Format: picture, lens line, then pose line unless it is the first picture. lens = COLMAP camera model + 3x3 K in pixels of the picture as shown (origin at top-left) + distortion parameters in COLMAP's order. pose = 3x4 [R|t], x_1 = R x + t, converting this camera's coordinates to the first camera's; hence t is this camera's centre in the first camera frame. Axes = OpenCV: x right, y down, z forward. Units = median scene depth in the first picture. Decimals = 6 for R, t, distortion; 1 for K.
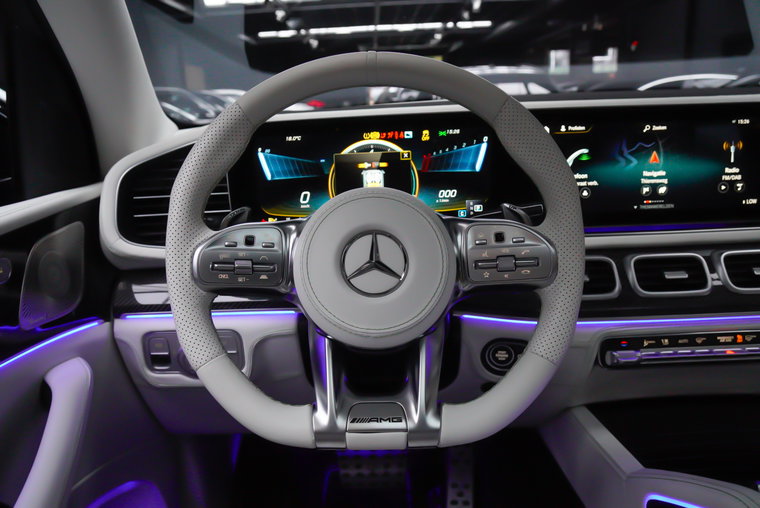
lens RADIAL K [[630.2, 0, 378.9], [0, 630.2, 252.7], [0, 0, 1]] dist [-0.089682, 0.039613]
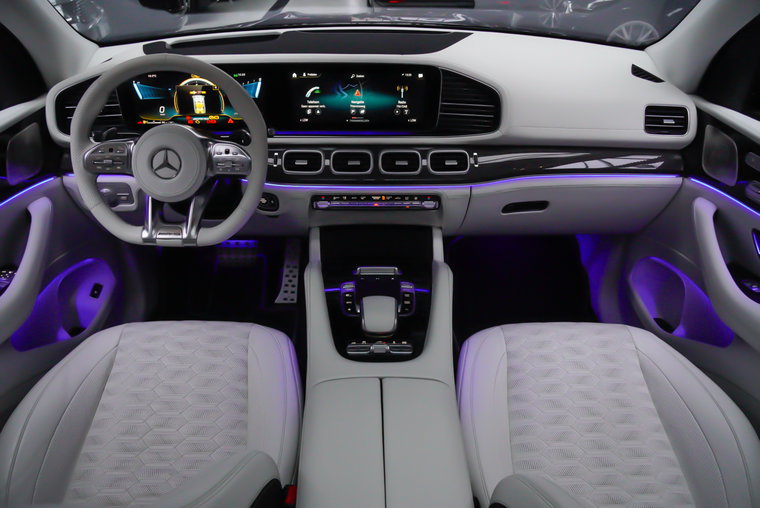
lens RADIAL K [[544.6, 0, 380.8], [0, 544.6, 253.3], [0, 0, 1]] dist [-0.089858, 0.031335]
pose [[0.998365, 0.027914, 0.049884, 0.483835], [-0.042444, 0.946532, 0.319806, -0.234239], [-0.038290, -0.321401, 0.946169, -0.651111]]
